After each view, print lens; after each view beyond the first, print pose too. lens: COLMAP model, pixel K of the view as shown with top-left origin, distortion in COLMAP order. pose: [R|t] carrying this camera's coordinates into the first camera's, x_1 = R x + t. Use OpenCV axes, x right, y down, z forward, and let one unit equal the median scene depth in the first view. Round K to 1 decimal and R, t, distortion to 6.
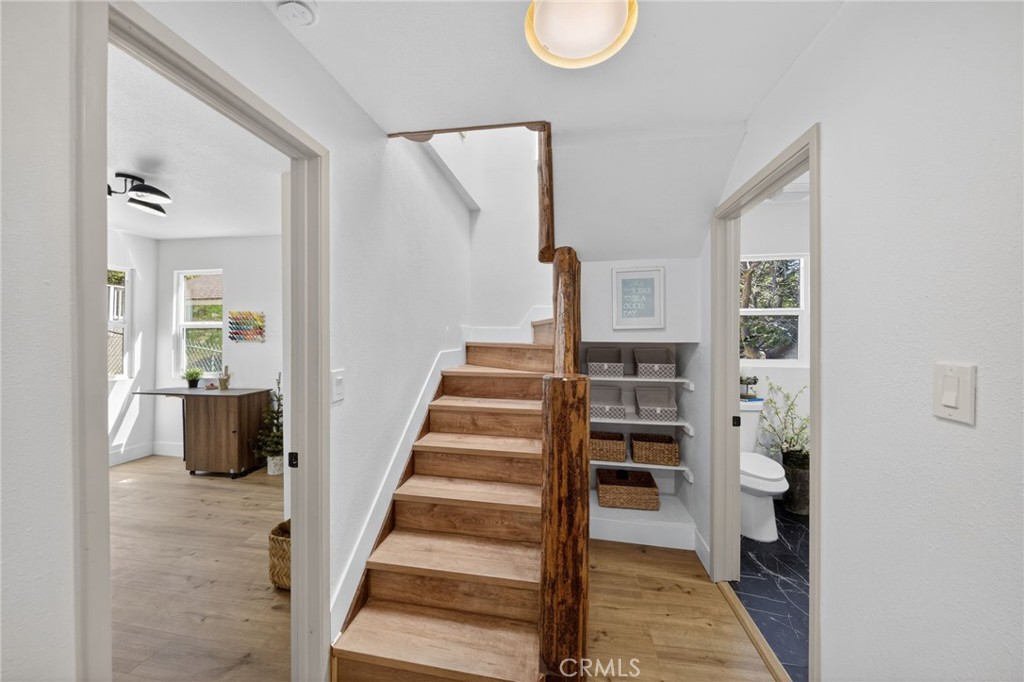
lens RADIAL K [[356.6, 0, 509.4], [0, 356.6, 337.0], [0, 0, 1]] dist [0.000609, 0.000041]
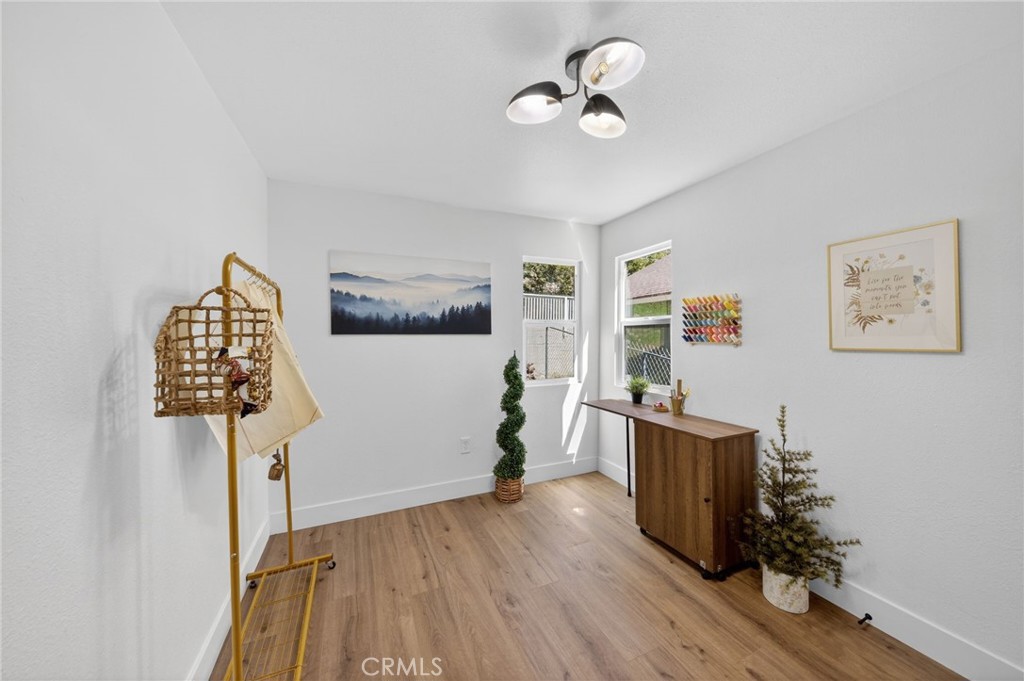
lens RADIAL K [[356.6, 0, 509.4], [0, 356.6, 336.5], [0, 0, 1]] dist [0.000609, 0.000041]
pose [[0.540077, -0.004433, -0.841604, -0.403911], [0.006110, 0.999980, -0.001346, -0.002140], [0.841593, -0.004416, 0.540094, 0.369723]]
